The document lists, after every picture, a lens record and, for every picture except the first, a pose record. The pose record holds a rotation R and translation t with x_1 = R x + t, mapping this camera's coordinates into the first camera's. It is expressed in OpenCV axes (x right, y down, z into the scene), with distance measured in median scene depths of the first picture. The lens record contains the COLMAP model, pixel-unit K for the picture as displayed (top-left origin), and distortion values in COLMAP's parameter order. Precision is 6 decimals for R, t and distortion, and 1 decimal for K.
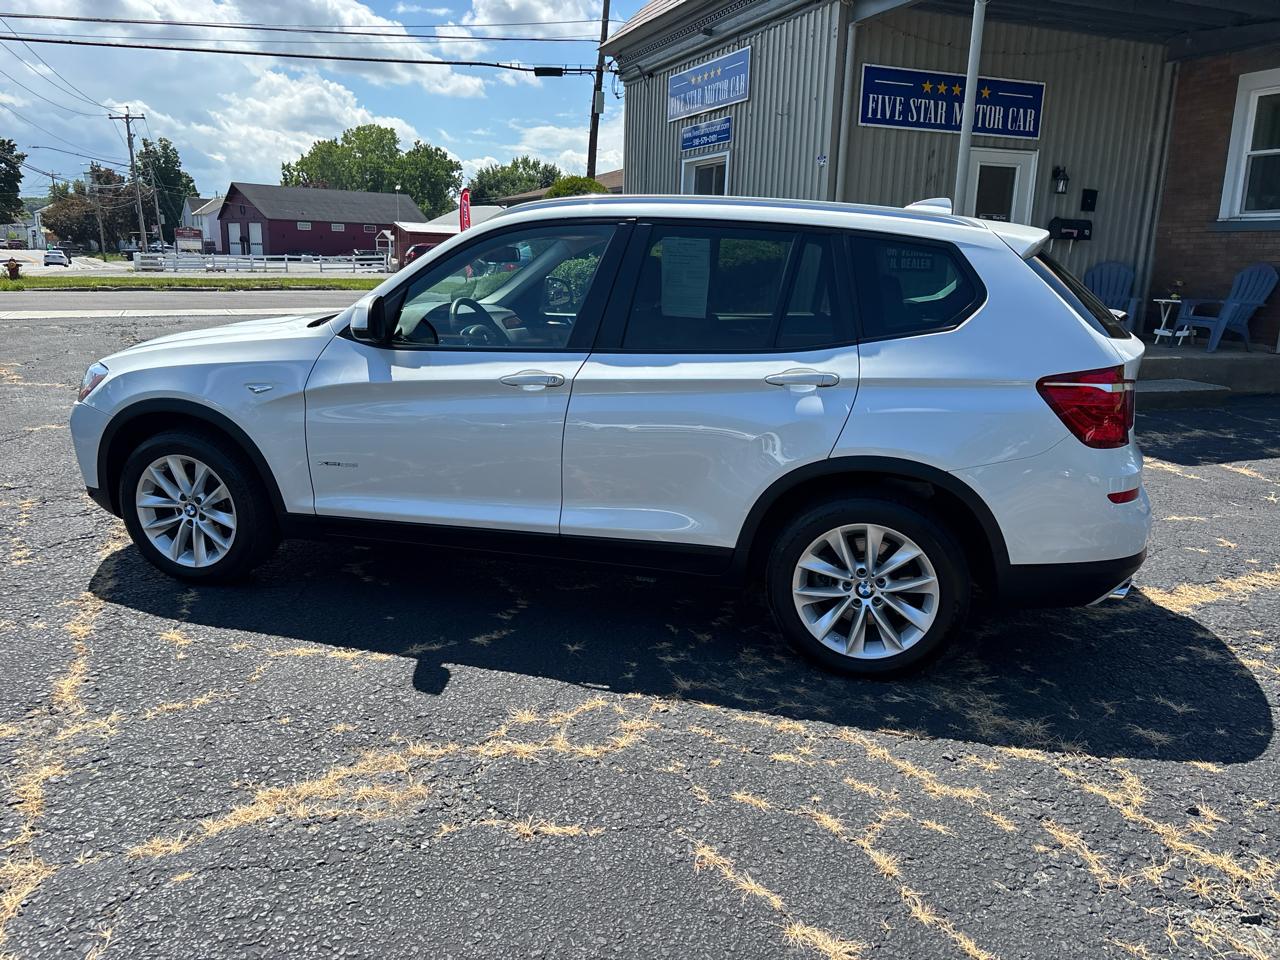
lens RADIAL K [[965.3, 0, 633.3], [0, 965.3, 477.1], [0, 0, 1]] dist [0.048657, -0.049961]
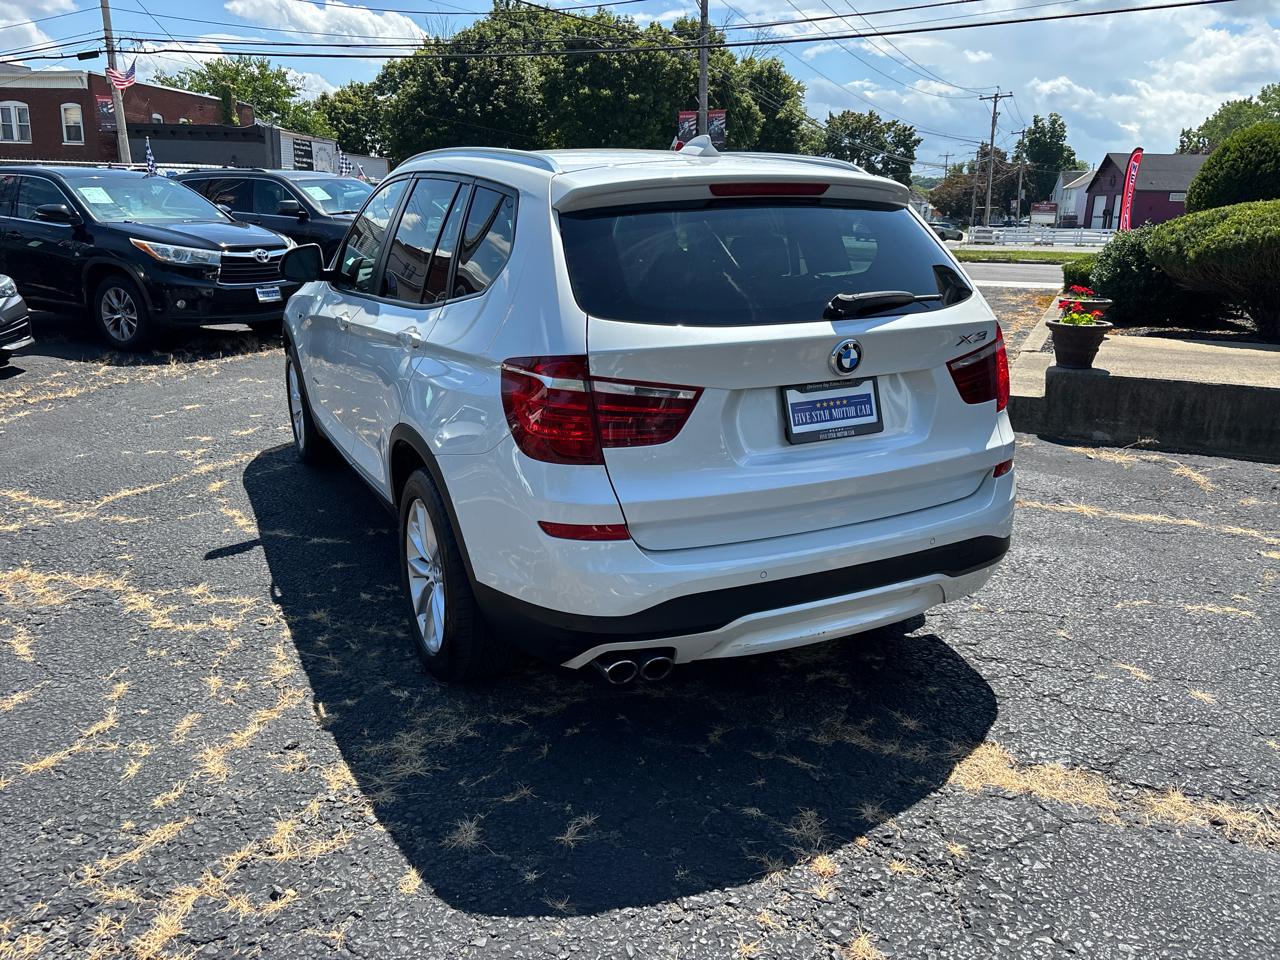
lens RADIAL K [[965.3, 0, 631.4], [0, 965.3, 471.0], [0, 0, 1]] dist [0.048657, -0.049961]
pose [[0.670223, 0.186609, -0.718316, 1.006864], [-0.173095, 0.980485, 0.093211, -0.097485], [0.721692, 0.061865, 0.689445, 0.498909]]
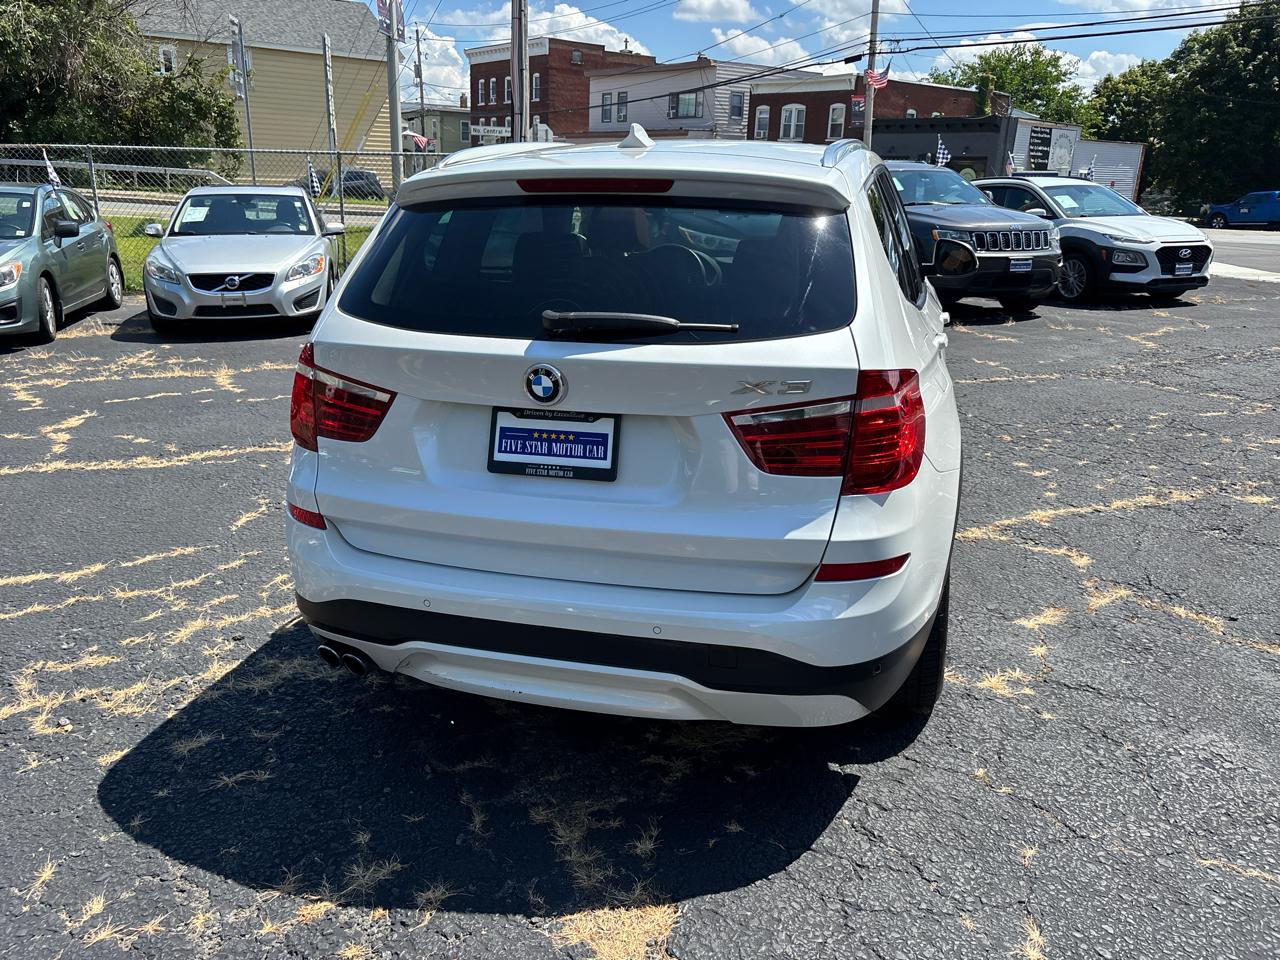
lens RADIAL K [[965.3, 0, 634.4], [0, 965.3, 470.8], [0, 0, 1]] dist [0.048657, -0.049961]
pose [[0.001466, 0.267379, -0.963590, 1.191152], [-0.250229, 0.933034, 0.258519, -0.266383], [0.968186, 0.240739, 0.068274, 1.147242]]
